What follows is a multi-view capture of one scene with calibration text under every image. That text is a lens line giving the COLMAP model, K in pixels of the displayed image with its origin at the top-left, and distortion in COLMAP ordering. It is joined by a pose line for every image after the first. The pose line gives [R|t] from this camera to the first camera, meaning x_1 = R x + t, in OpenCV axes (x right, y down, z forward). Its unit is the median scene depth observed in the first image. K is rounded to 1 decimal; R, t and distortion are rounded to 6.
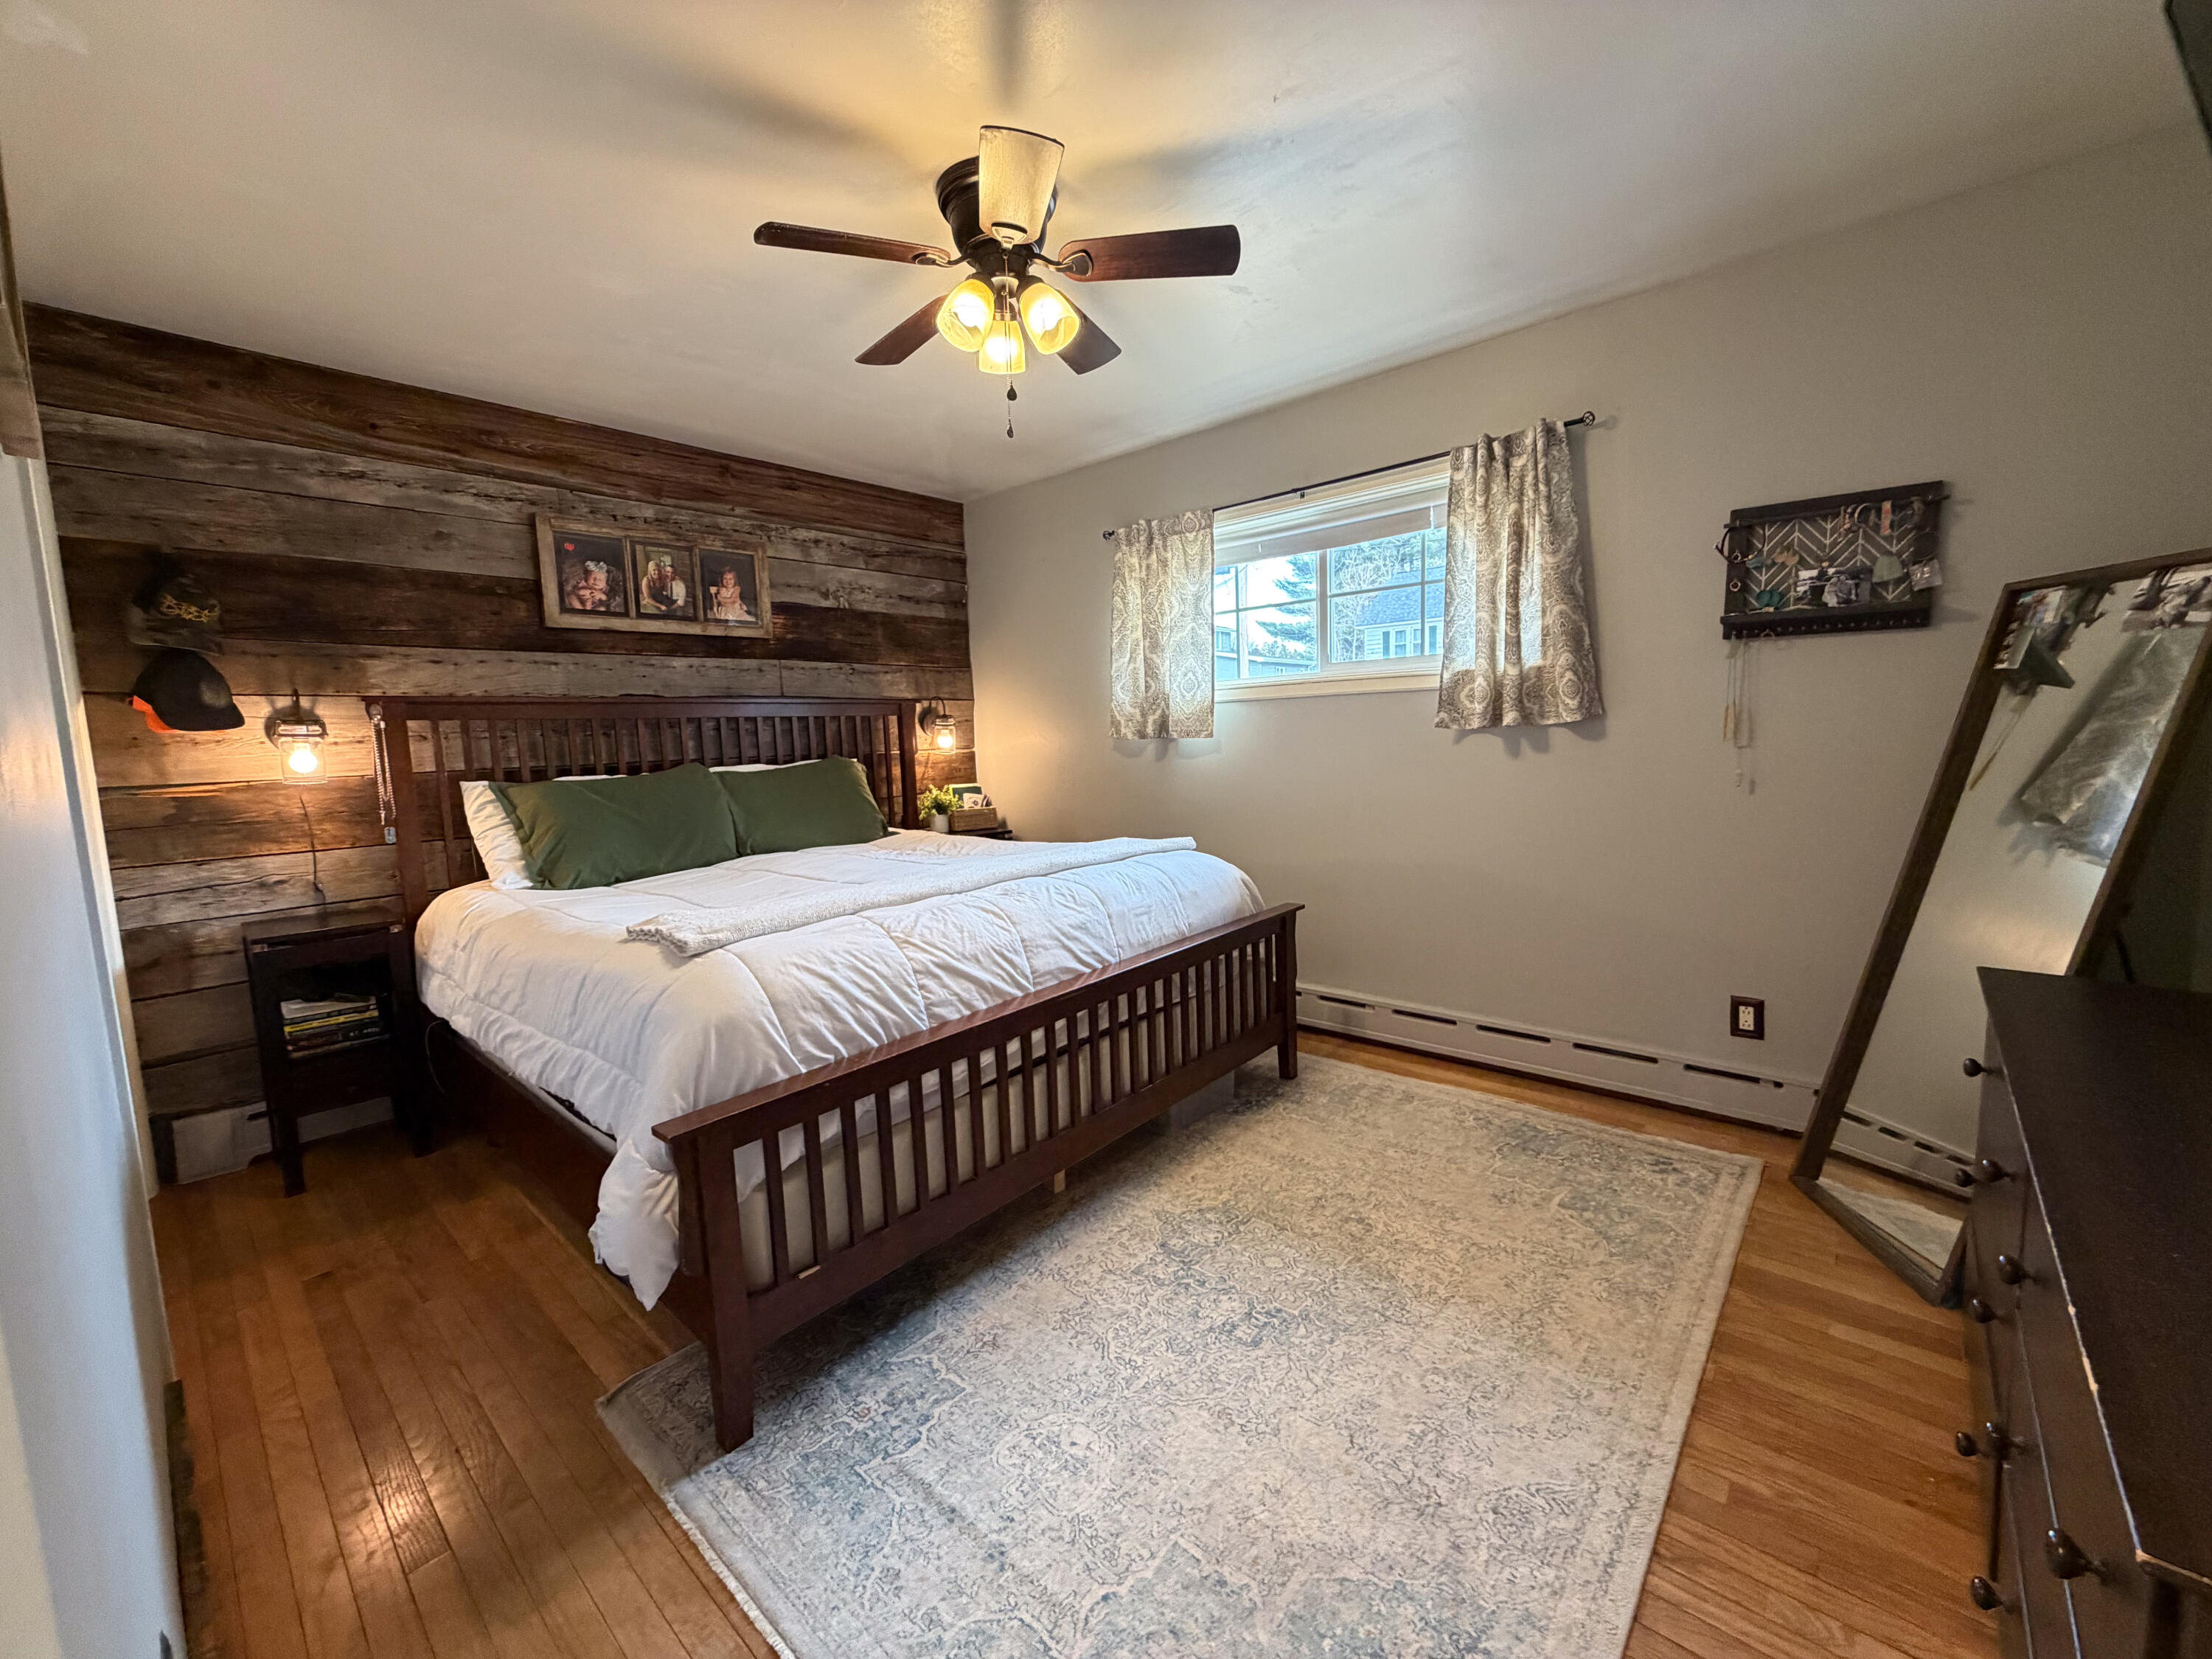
lens RADIAL K [[881.9, 0, 1100.3], [0, 881.9, 829.6], [0, 0, 1]] dist [-0.001599, 0.000128]
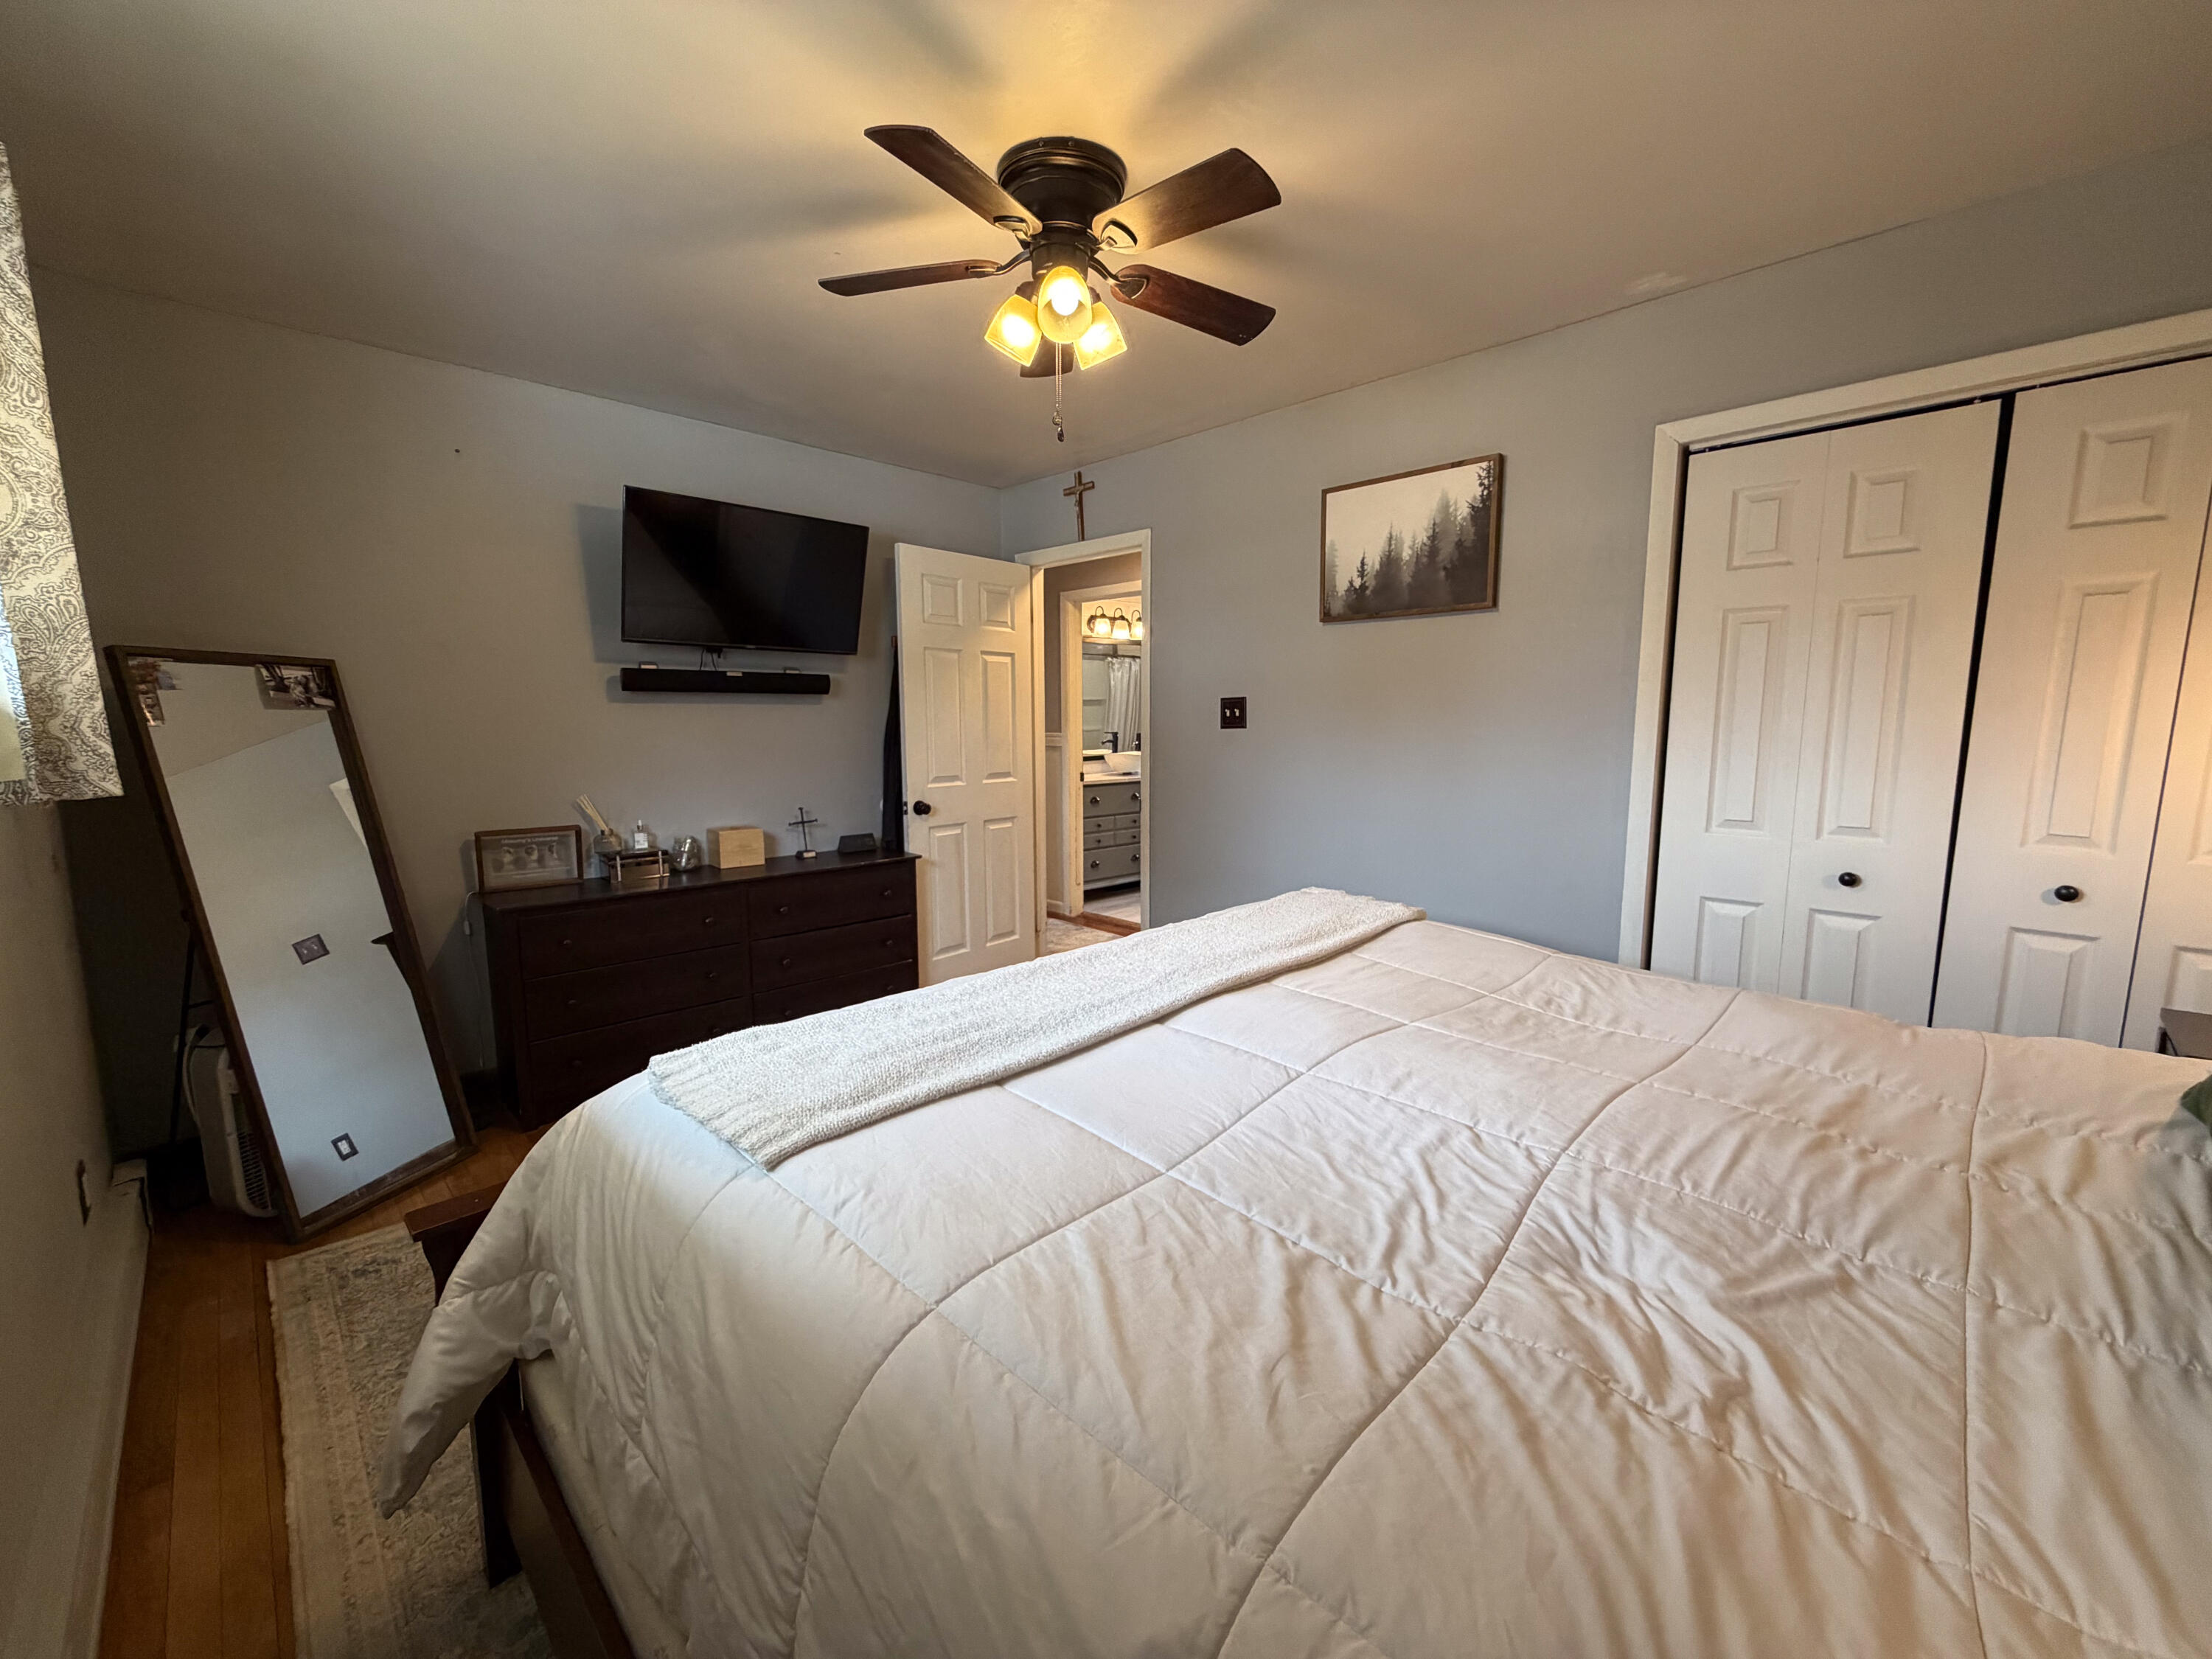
lens RADIAL K [[881.9, 0, 1103.8], [0, 881.9, 833.9], [0, 0, 1]] dist [-0.001599, 0.000128]
pose [[-0.998107, 0.032699, 0.052089, -0.125214], [0.044048, 0.971139, 0.234411, -0.174039], [-0.042920, 0.236262, -0.970741, 1.364907]]
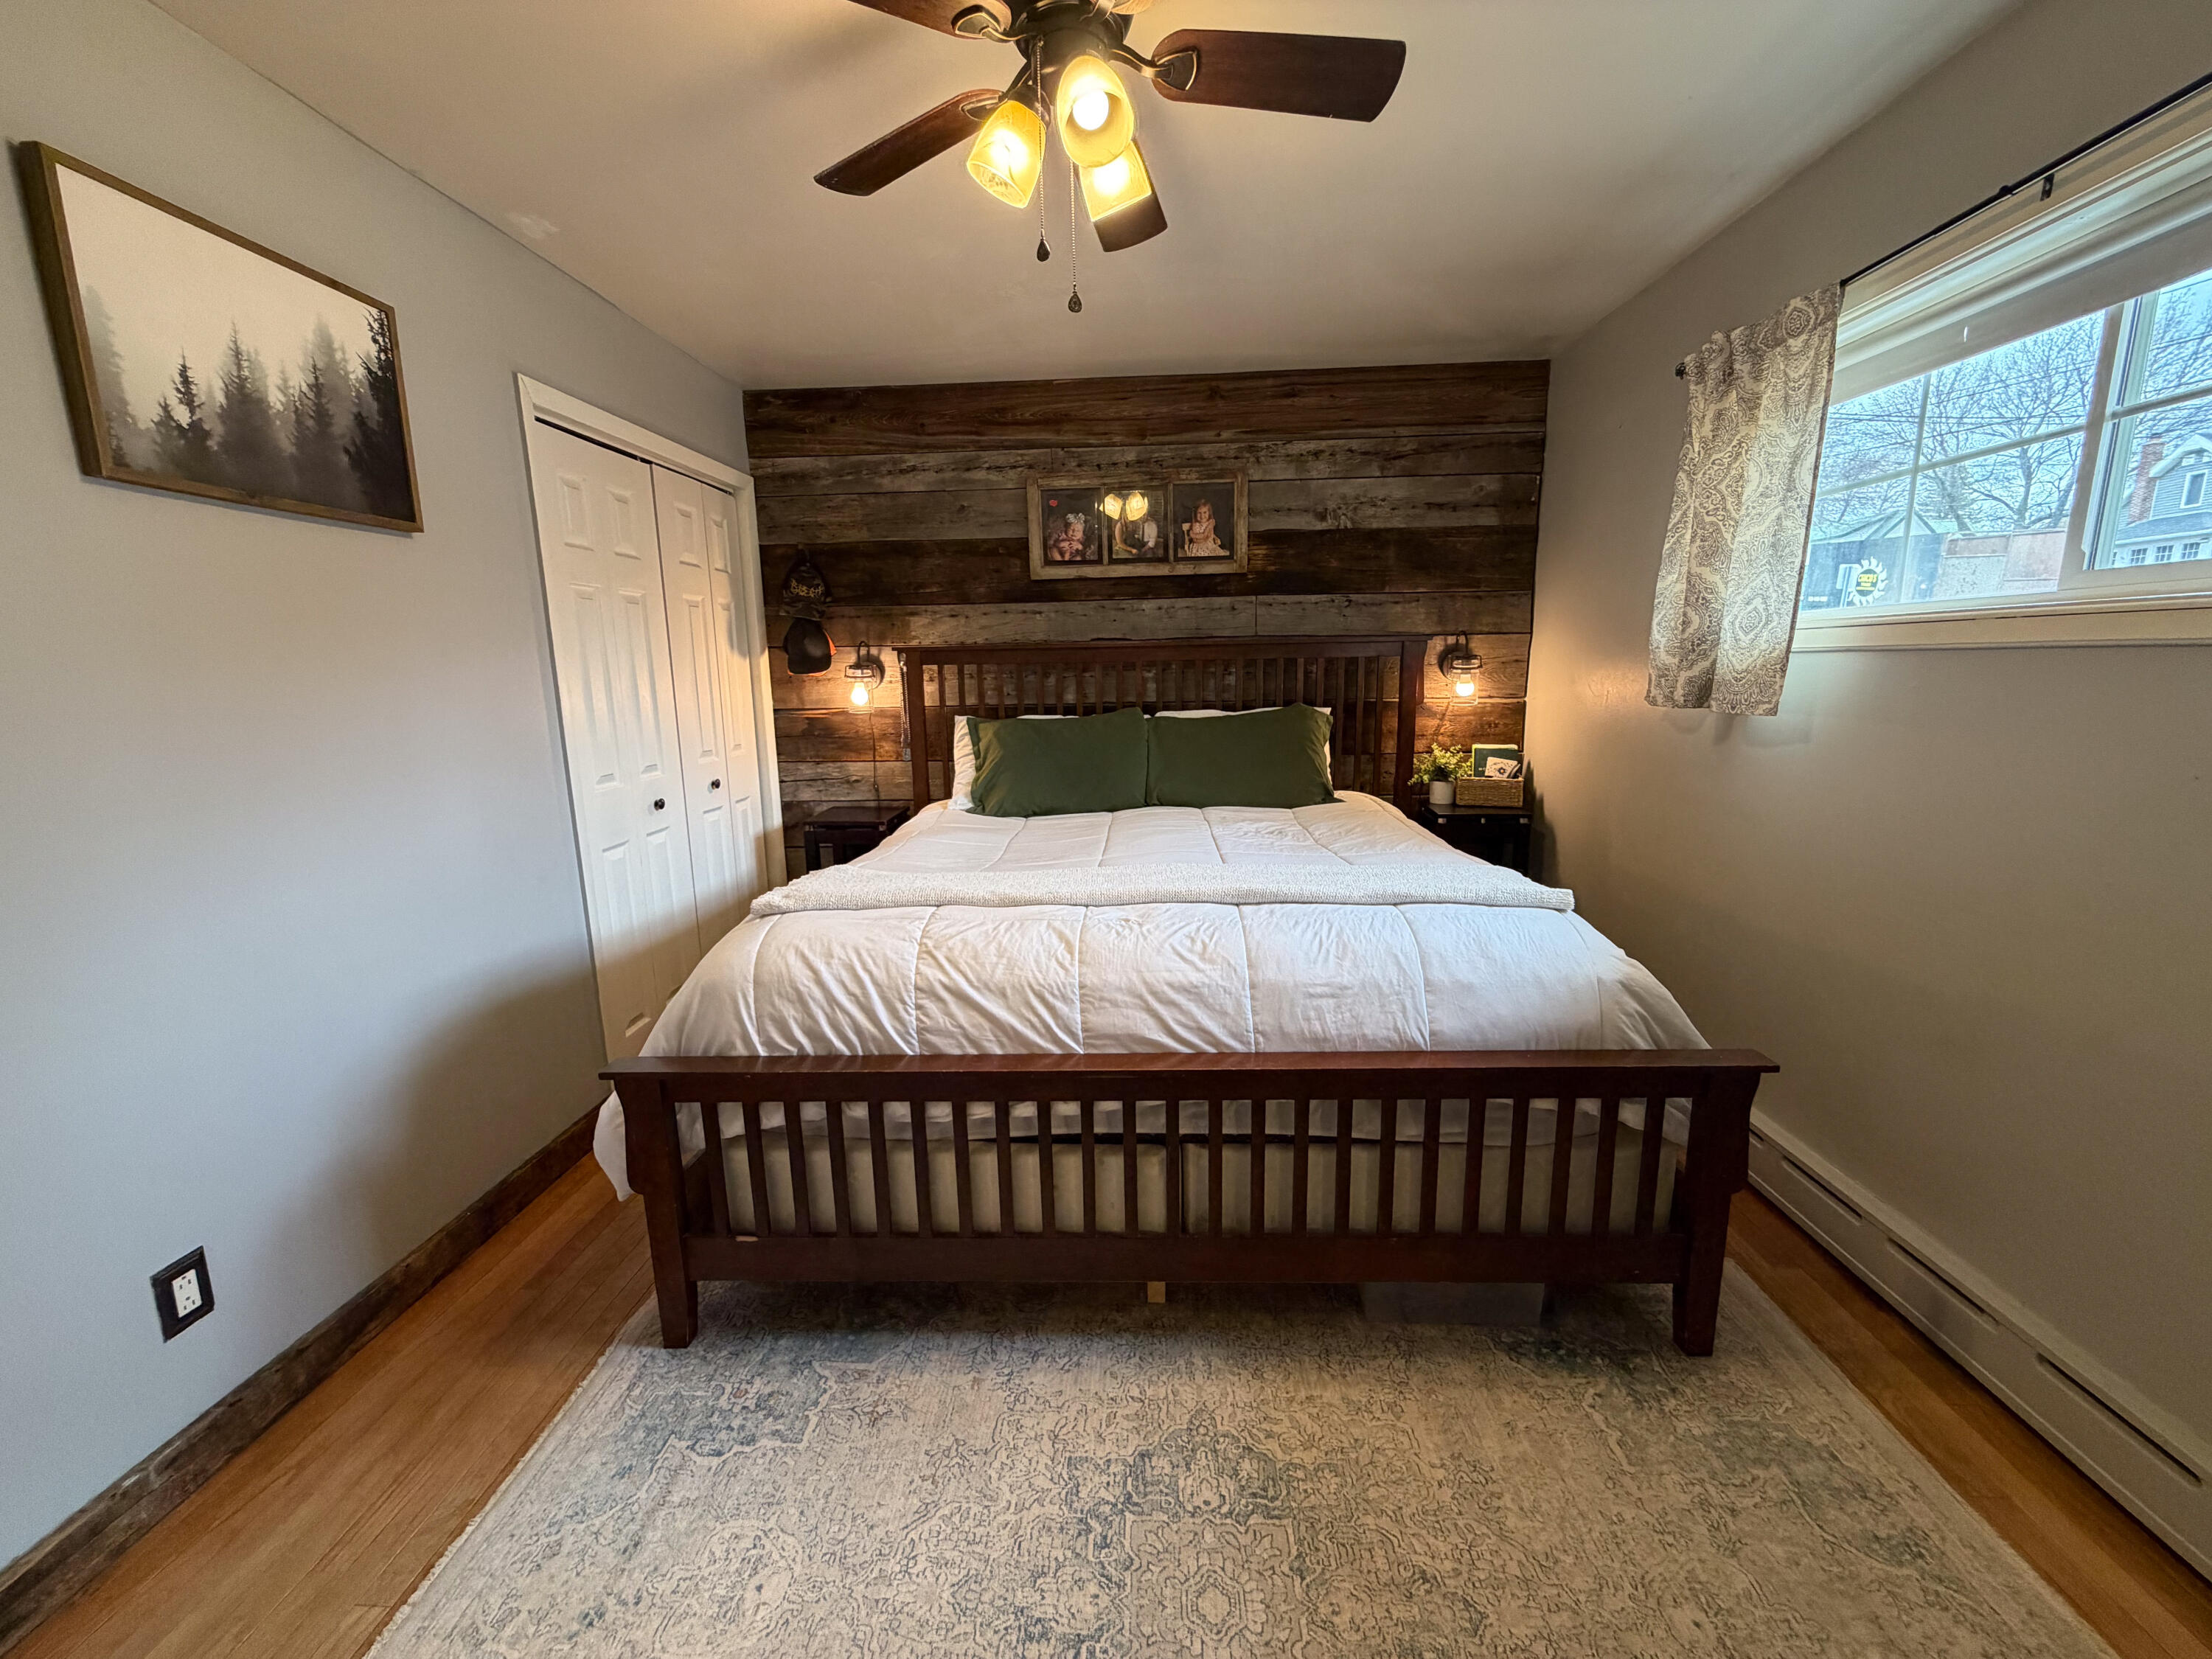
lens RADIAL K [[881.9, 0, 1102.6], [0, 881.9, 827.9], [0, 0, 1]] dist [-0.001599, 0.000128]
pose [[0.622857, 0.166675, -0.764375, 0.361227], [-0.087808, 0.985762, 0.143398, -0.092397], [0.777392, -0.022198, 0.628624, 0.377267]]
